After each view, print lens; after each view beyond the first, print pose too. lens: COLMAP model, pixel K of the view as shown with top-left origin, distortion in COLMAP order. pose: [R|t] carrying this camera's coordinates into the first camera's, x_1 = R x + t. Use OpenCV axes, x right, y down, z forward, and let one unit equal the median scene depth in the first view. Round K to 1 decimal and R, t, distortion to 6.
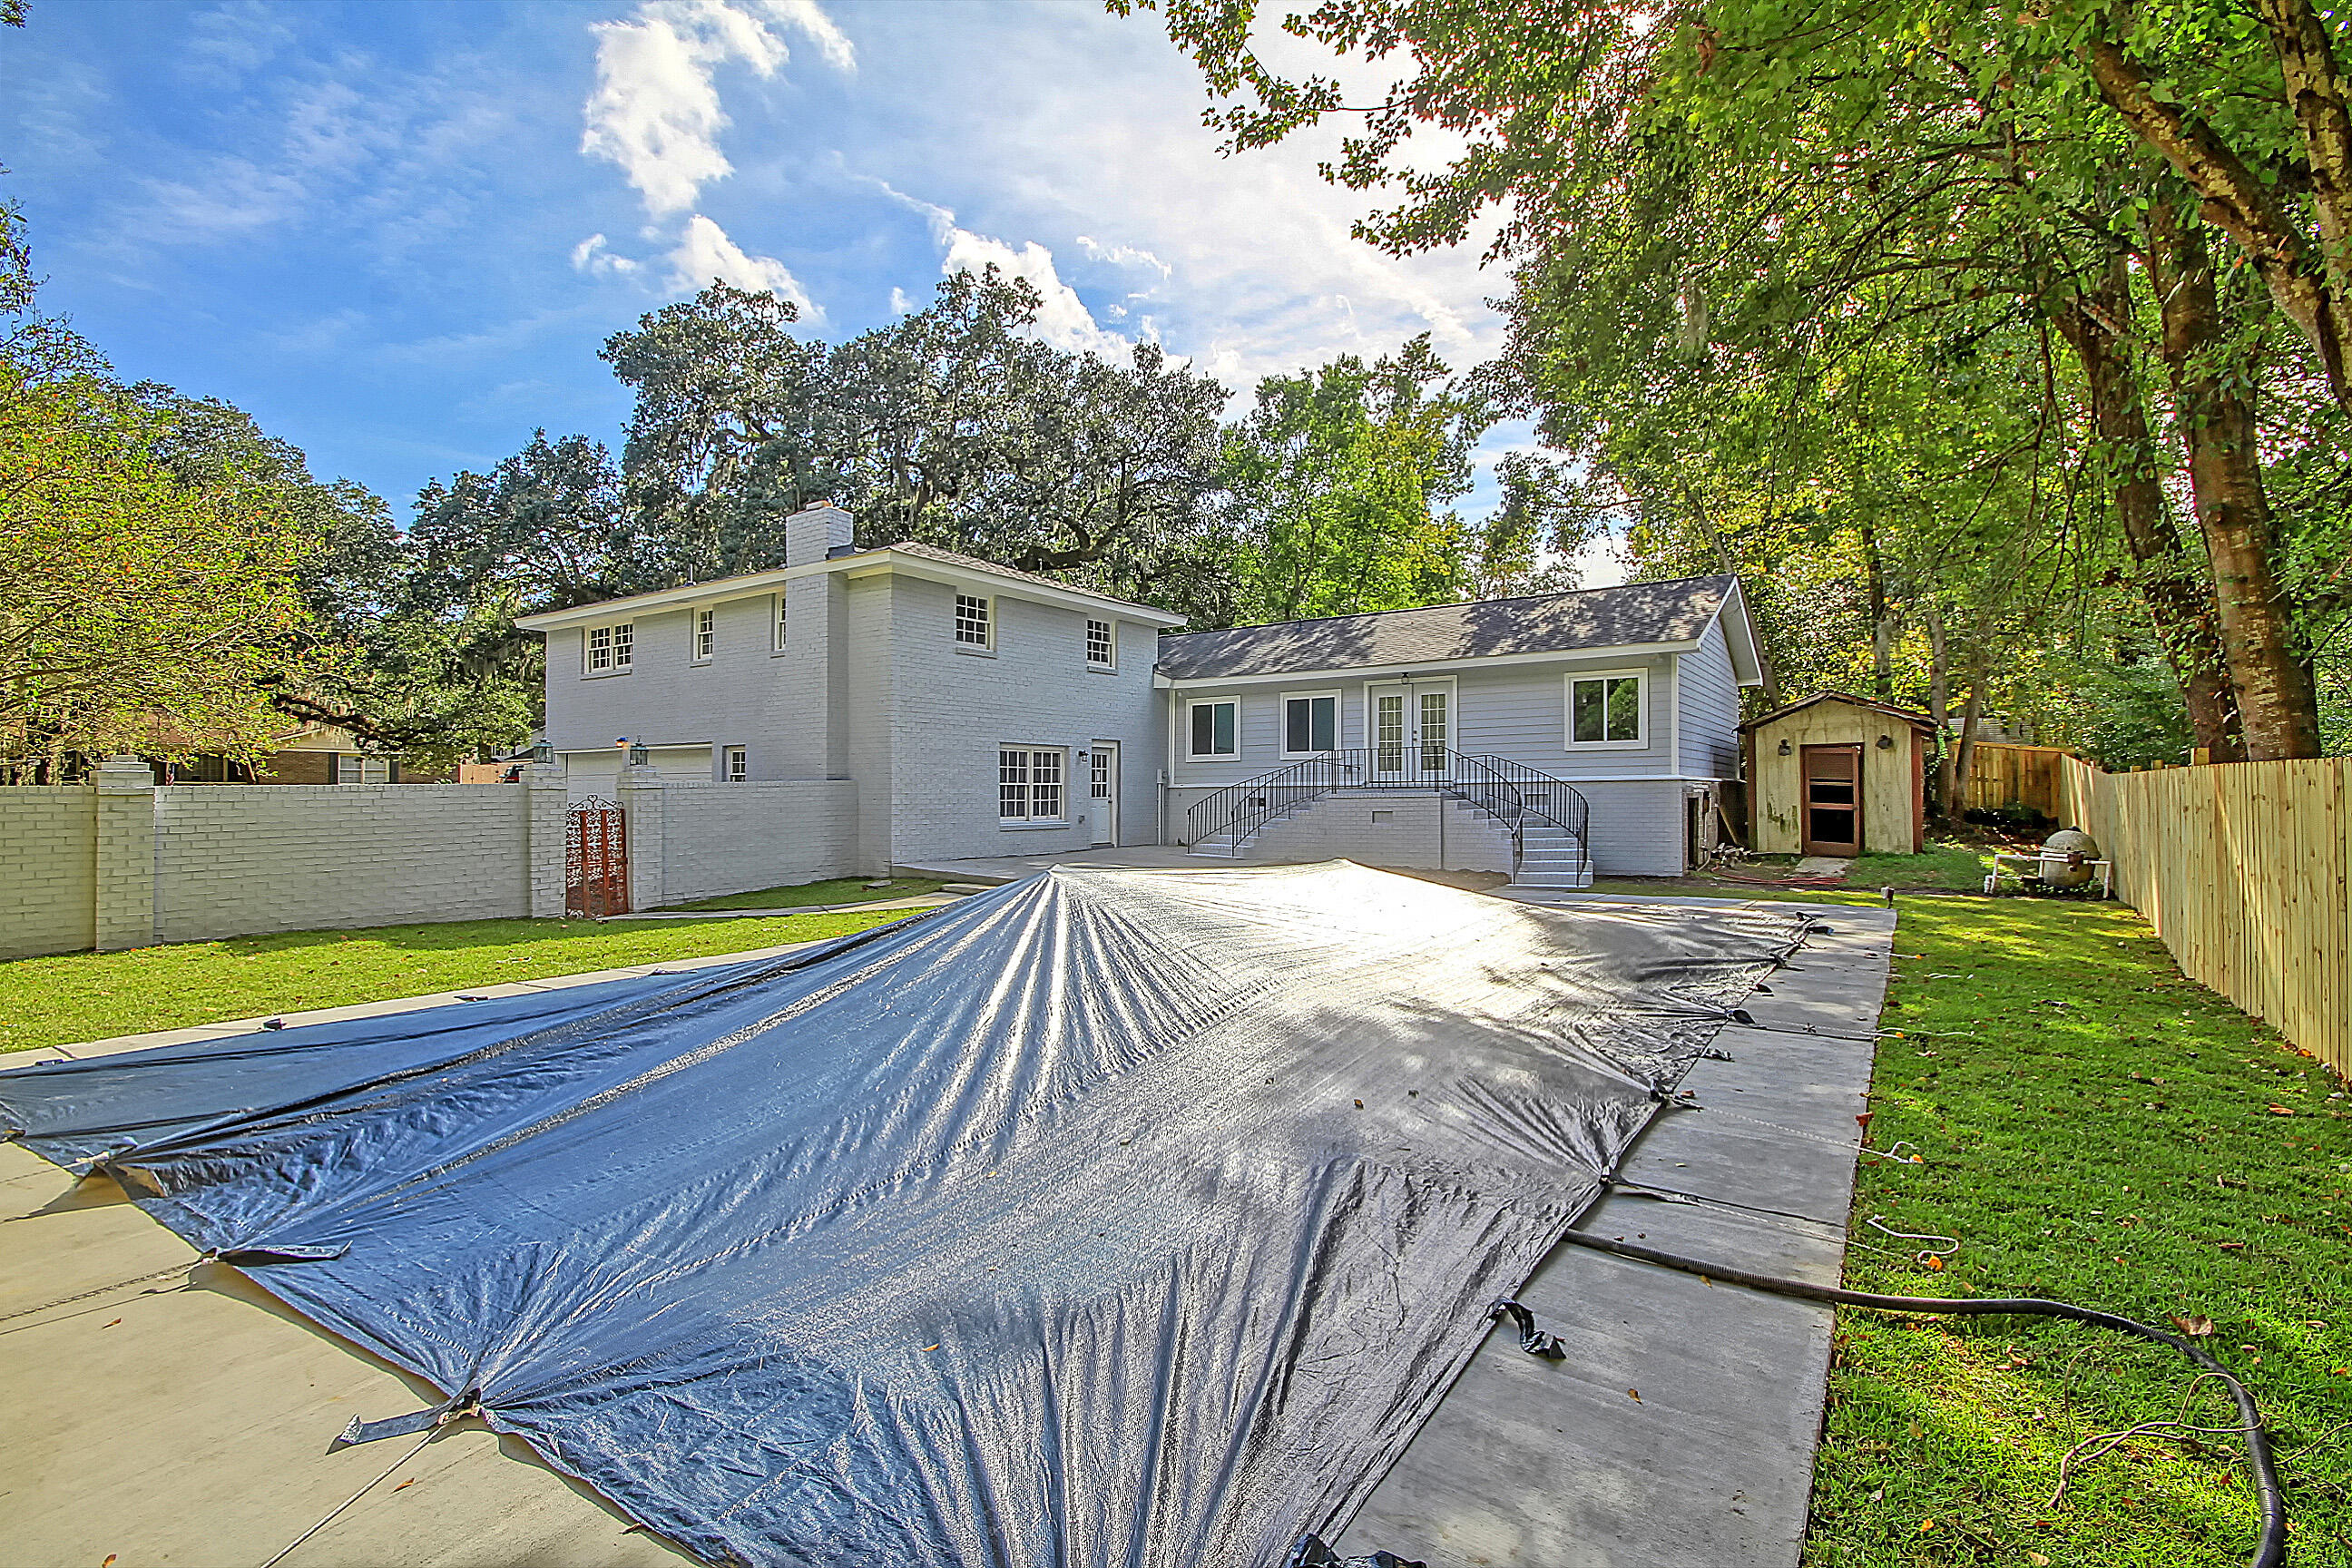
lens RADIAL K [[1093.0, 0, 1190.7], [0, 1093.0, 800.7], [0, 0, 1]] dist [0.001199, -0.000139]
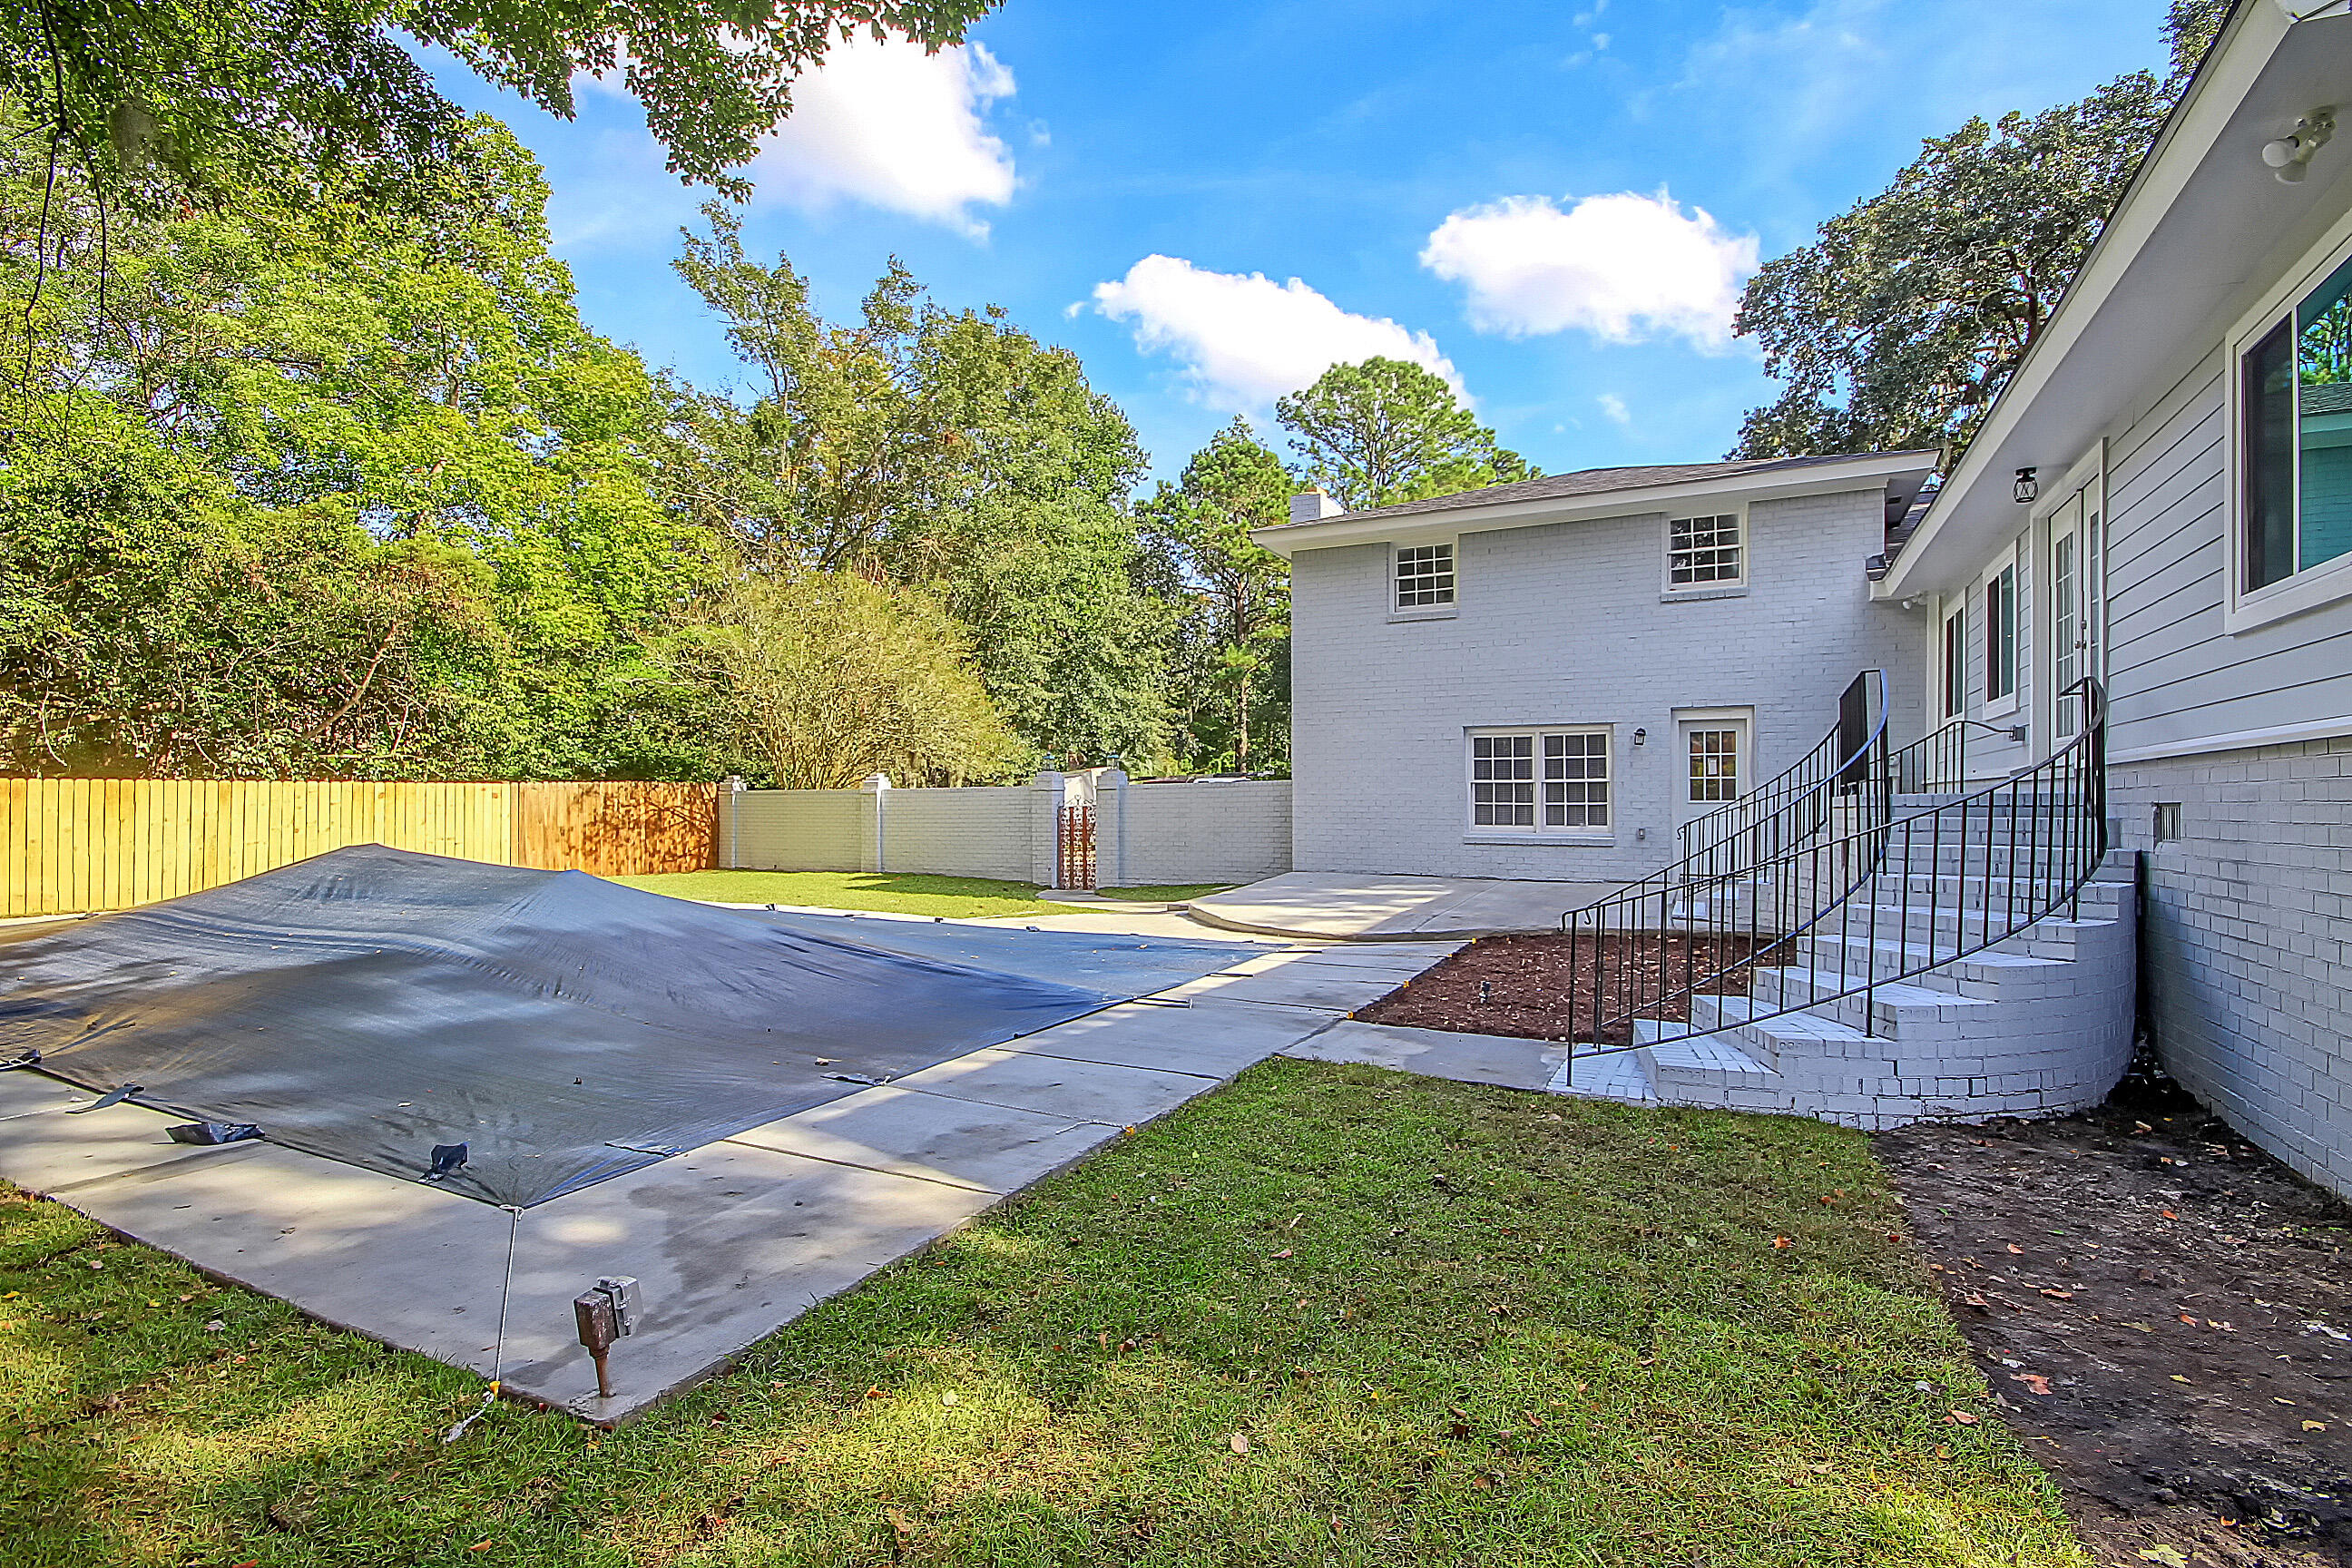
lens RADIAL K [[1093.0, 0, 1190.7], [0, 1093.0, 800.7], [0, 0, 1]] dist [0.001199, -0.000139]
pose [[0.126816, 0.009367, -0.991882, 0.524110], [-0.006475, 0.999942, 0.008615, -0.006712], [0.991905, 0.005330, 0.126869, 0.671769]]
